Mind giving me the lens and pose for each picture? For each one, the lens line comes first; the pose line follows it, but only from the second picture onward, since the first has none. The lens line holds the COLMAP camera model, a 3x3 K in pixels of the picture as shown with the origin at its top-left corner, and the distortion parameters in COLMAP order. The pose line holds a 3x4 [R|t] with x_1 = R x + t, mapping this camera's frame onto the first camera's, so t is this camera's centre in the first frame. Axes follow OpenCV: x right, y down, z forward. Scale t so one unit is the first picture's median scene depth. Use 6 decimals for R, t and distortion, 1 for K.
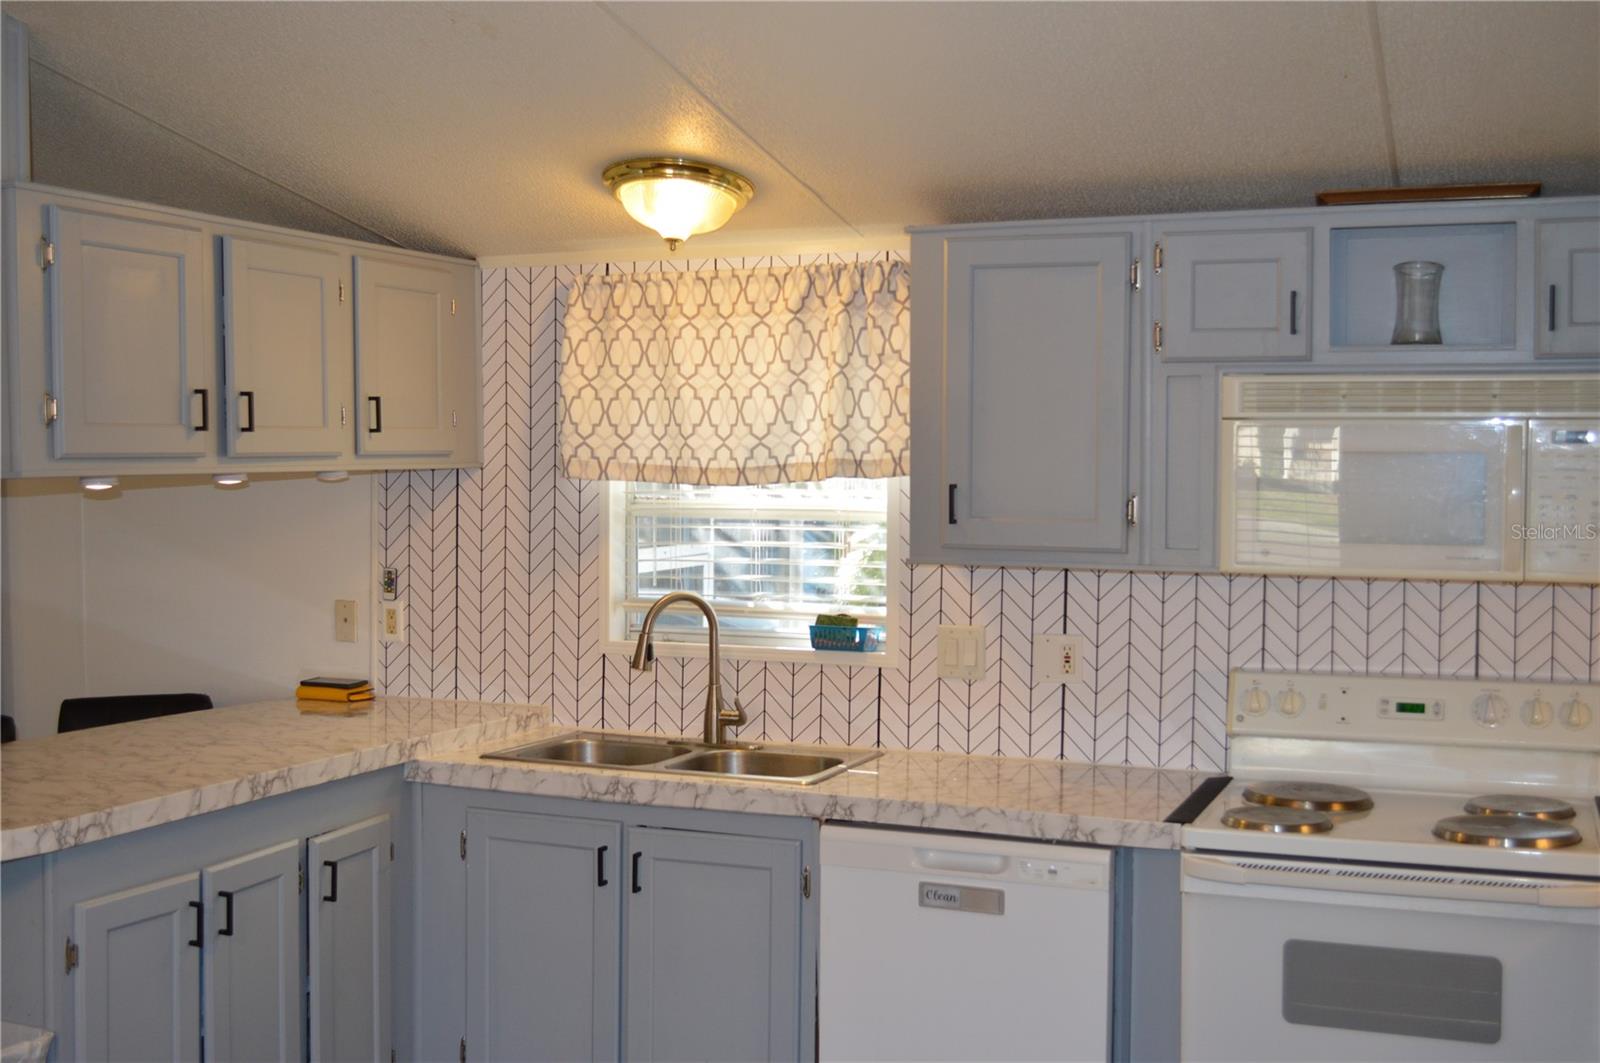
lens RADIAL K [[1753.3, 0, 801.4], [0, 1753.3, 537.3], [0, 0, 1]] dist [-0.043179, 0.000000]
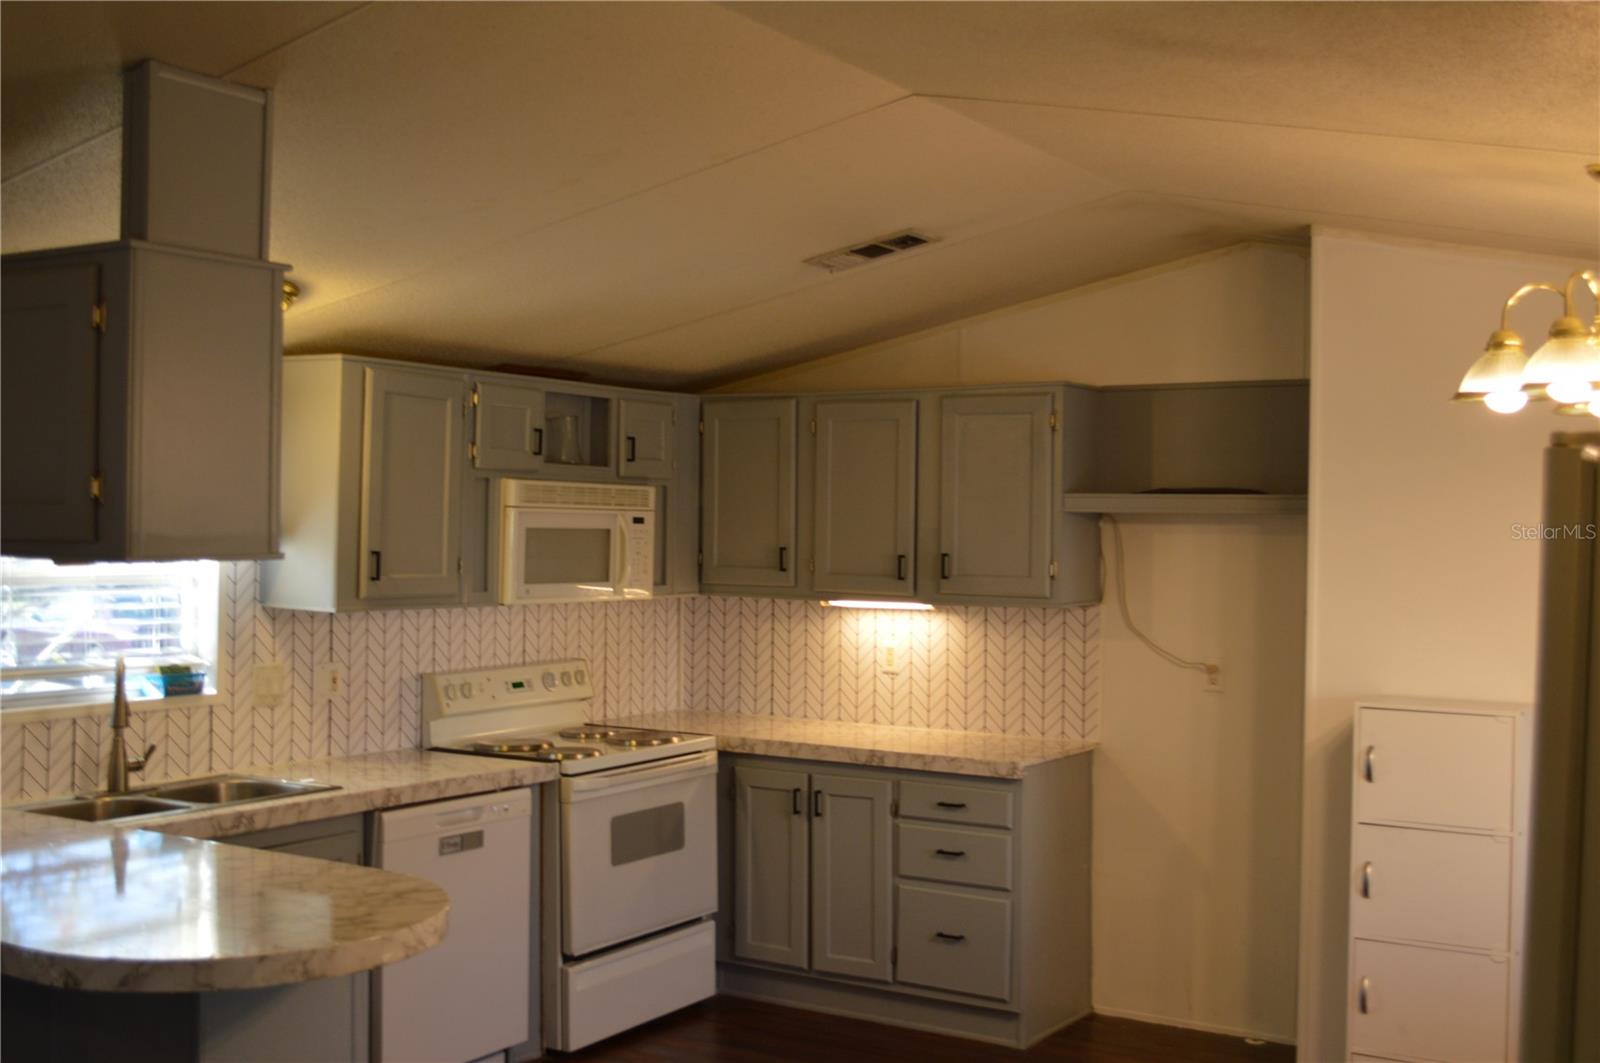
lens RADIAL K [[1753.3, 0, 799.8], [0, 1753.3, 527.2], [0, 0, 1]] dist [-0.043179, 0.000000]
pose [[0.189158, -0.002714, 0.981943, -1.187673], [0.031345, 0.999503, -0.003275, -0.034664], [-0.981446, 0.031398, 0.189149, 0.431080]]
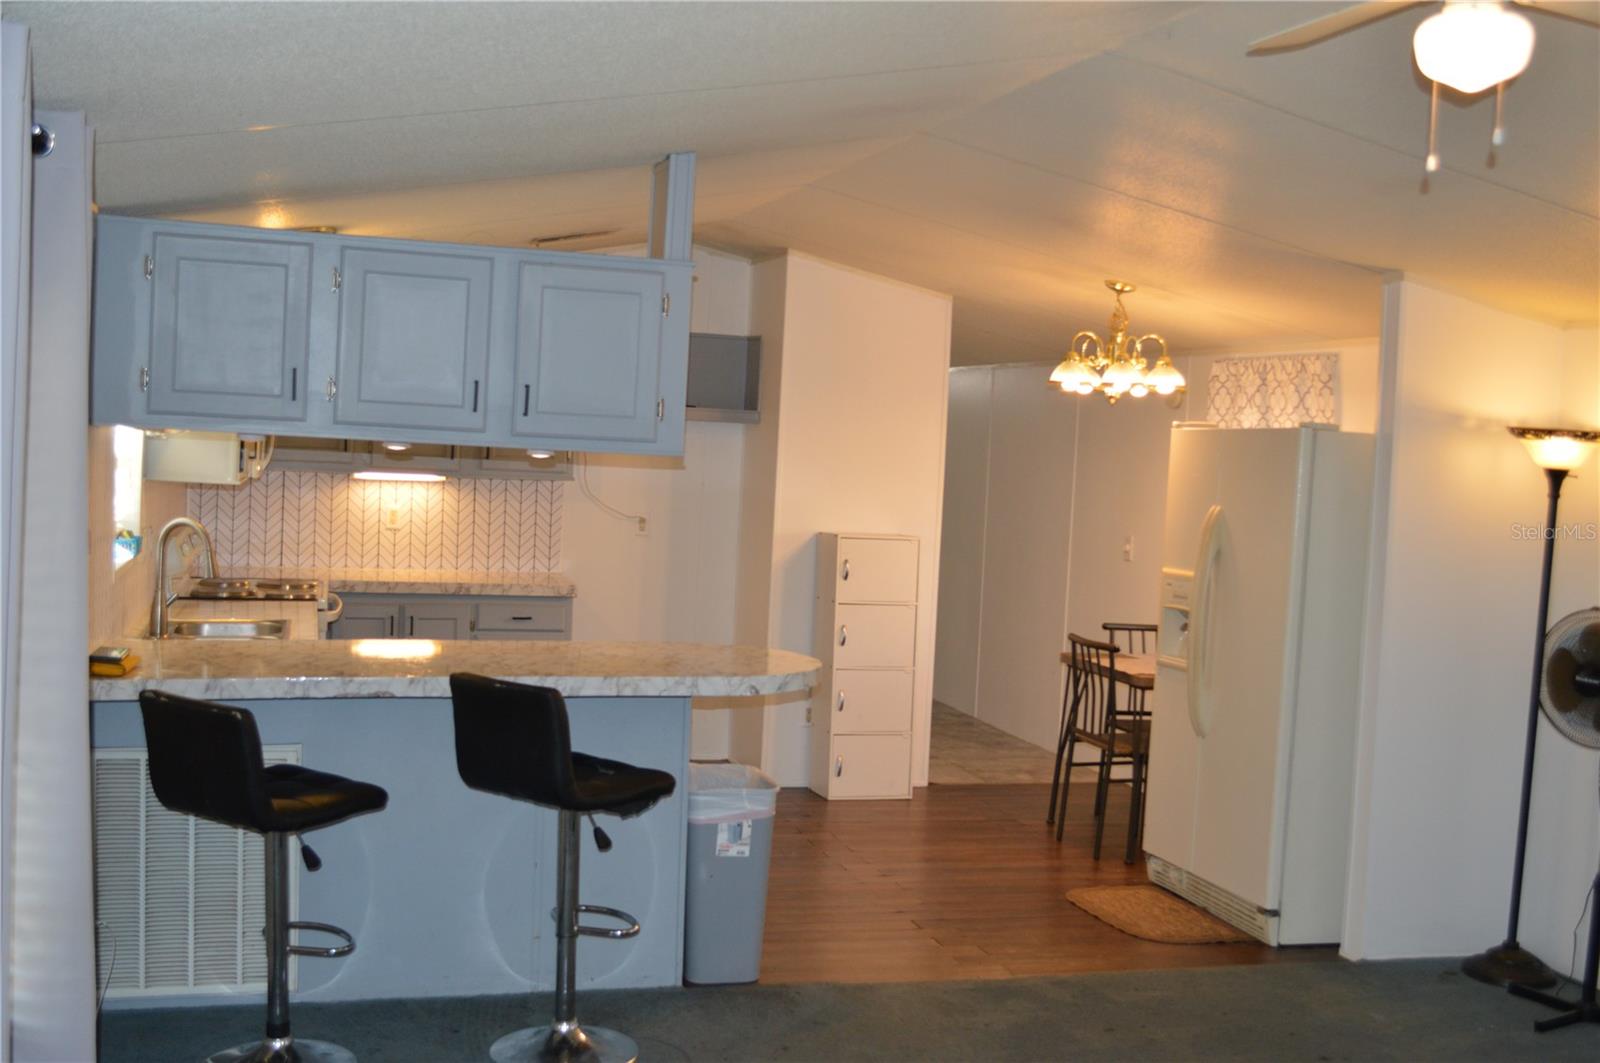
lens RADIAL K [[1753.3, 0, 800.6], [0, 1753.3, 534.7], [0, 0, 1]] dist [-0.043179, 0.000000]
pose [[-0.610884, -0.076149, 0.788049, -1.627256], [-0.014014, 0.996248, 0.085403, -0.093228], [-0.791596, 0.041128, -0.609660, 1.759999]]
